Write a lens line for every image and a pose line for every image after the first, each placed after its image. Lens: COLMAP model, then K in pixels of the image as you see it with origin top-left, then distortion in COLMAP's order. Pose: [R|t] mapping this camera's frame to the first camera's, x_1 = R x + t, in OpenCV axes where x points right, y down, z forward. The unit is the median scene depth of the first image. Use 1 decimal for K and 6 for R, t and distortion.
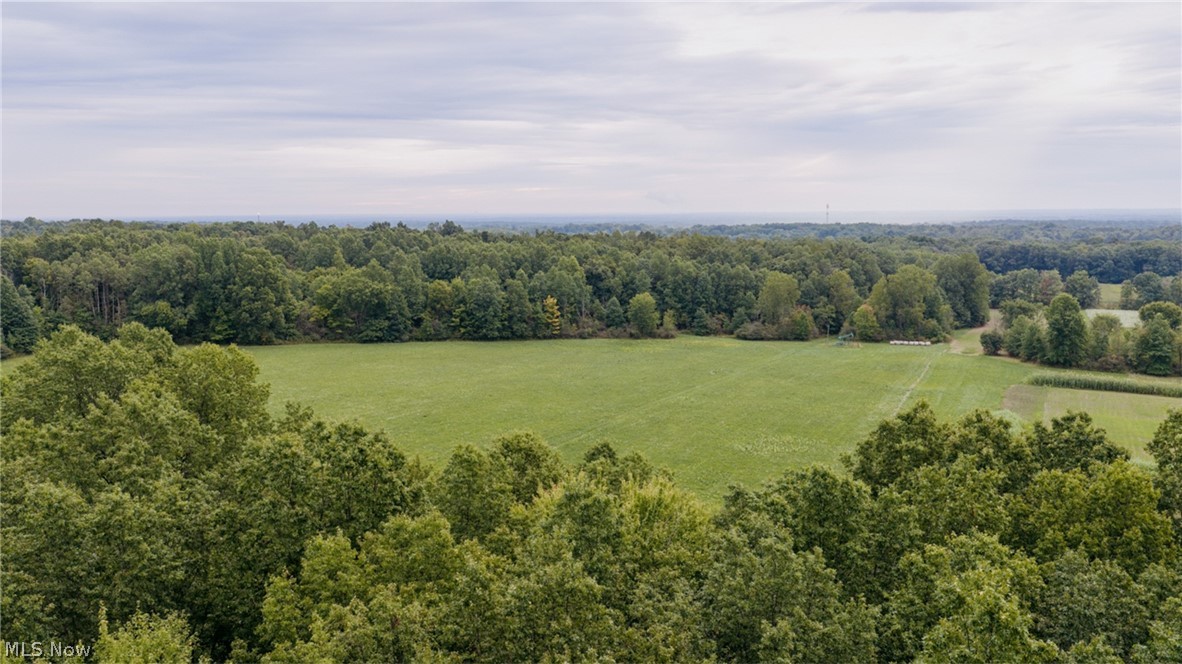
lens RADIAL K [[982.5, 0, 592.3], [0, 982.5, 340.1], [0, 0, 1]] dist [0.030060, -0.066145]
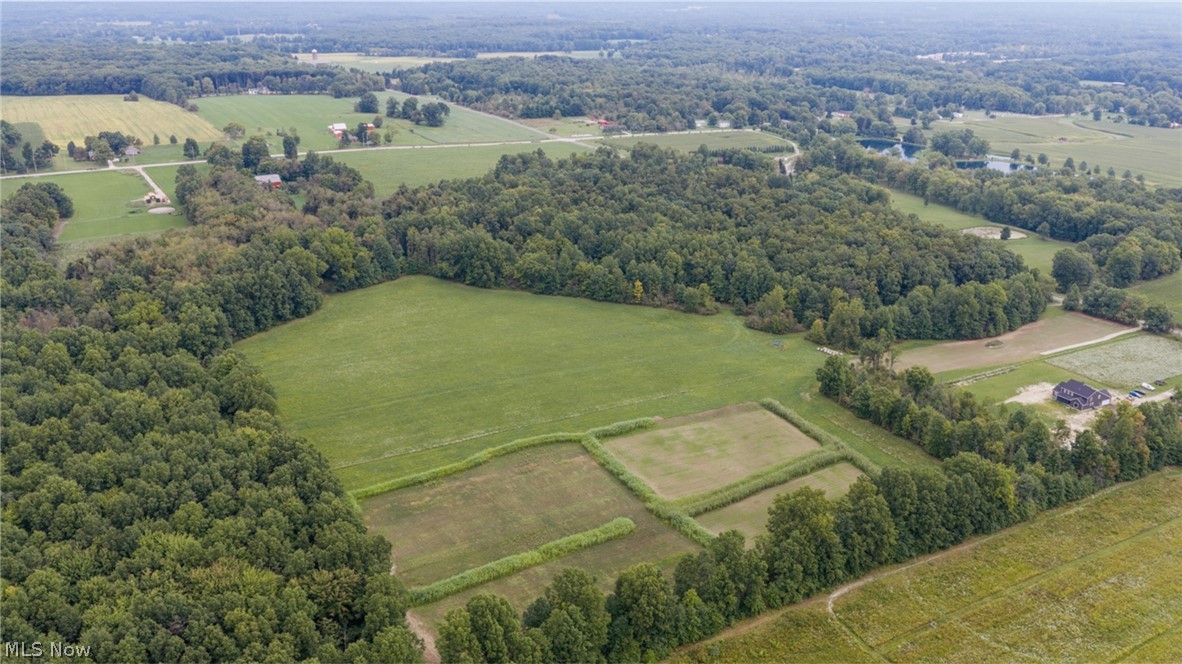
lens RADIAL K [[982.5, 0, 590.2], [0, 982.5, 332.7], [0, 0, 1]] dist [0.030060, -0.066145]
pose [[0.809303, 0.205501, -0.550271, 0.854220], [-0.084507, 0.967793, 0.237140, -0.356139], [0.581281, -0.145416, 0.800604, -0.452921]]
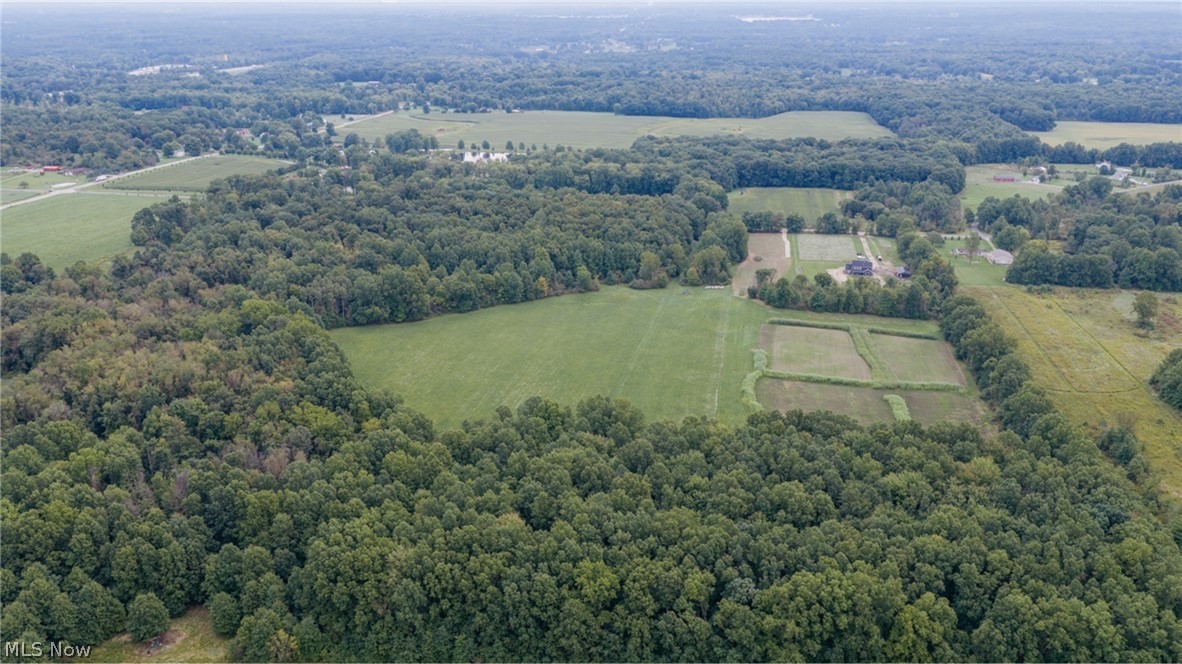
lens RADIAL K [[982.5, 0, 586.5], [0, 982.5, 336.2], [0, 0, 1]] dist [0.030060, -0.066145]
pose [[0.970664, -0.080306, 0.226631, -0.402759], [0.032054, 0.977381, 0.209044, -0.329483], [-0.238292, -0.195647, 0.951283, -0.892009]]
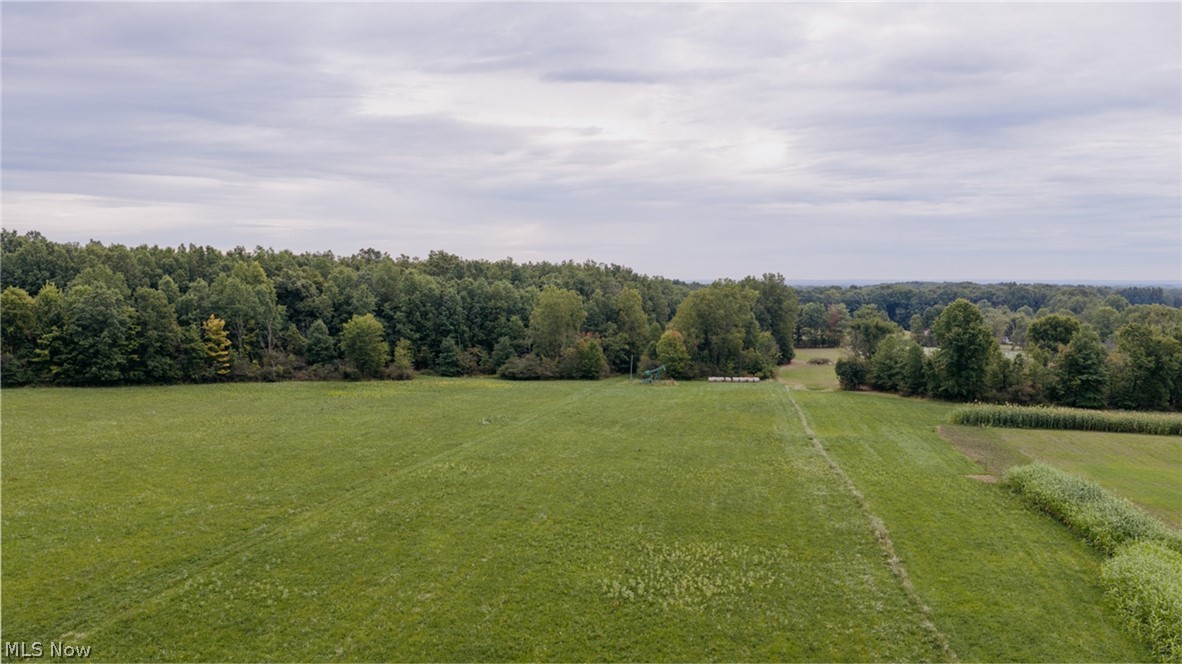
lens RADIAL K [[982.5, 0, 599.7], [0, 982.5, 337.3], [0, 0, 1]] dist [0.030060, -0.066145]
pose [[0.959766, -0.005479, 0.280747, 0.017577], [0.025284, 0.997435, -0.066968, 0.018226], [-0.279660, 0.071372, 0.957443, 0.312136]]
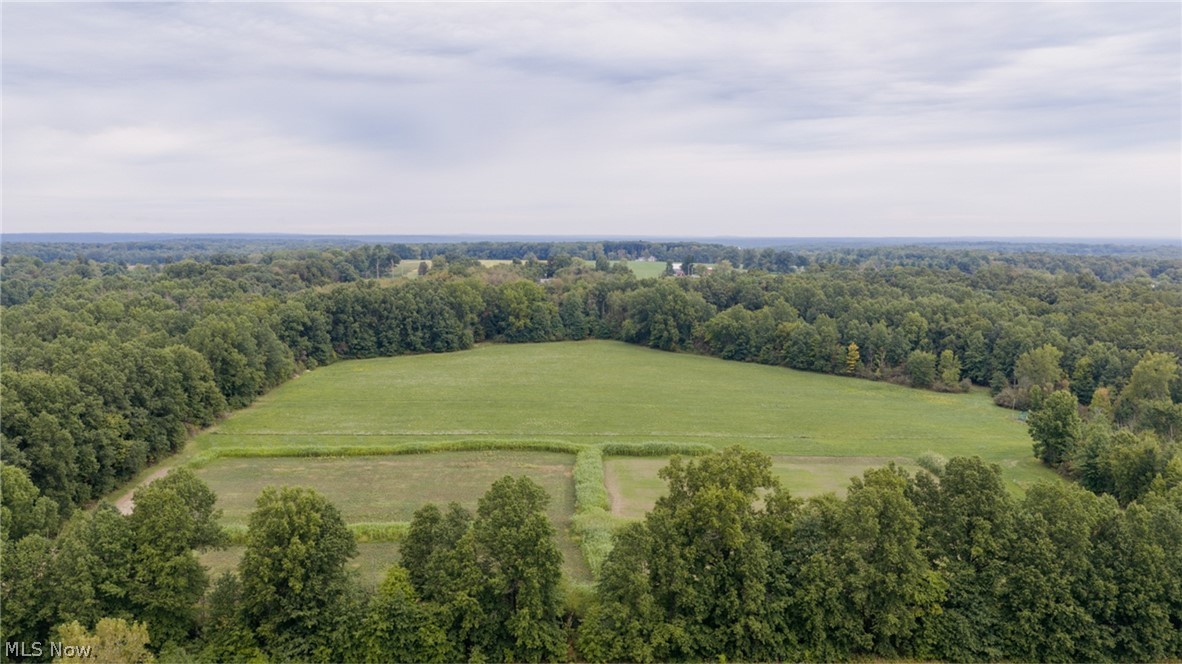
lens RADIAL K [[982.5, 0, 583.8], [0, 982.5, 333.2], [0, 0, 1]] dist [0.030060, -0.066145]
pose [[0.443434, 0.095780, -0.891175, 0.915414], [-0.118802, 0.991782, 0.047479, -0.074904], [0.888399, 0.084820, 0.451168, 0.119111]]
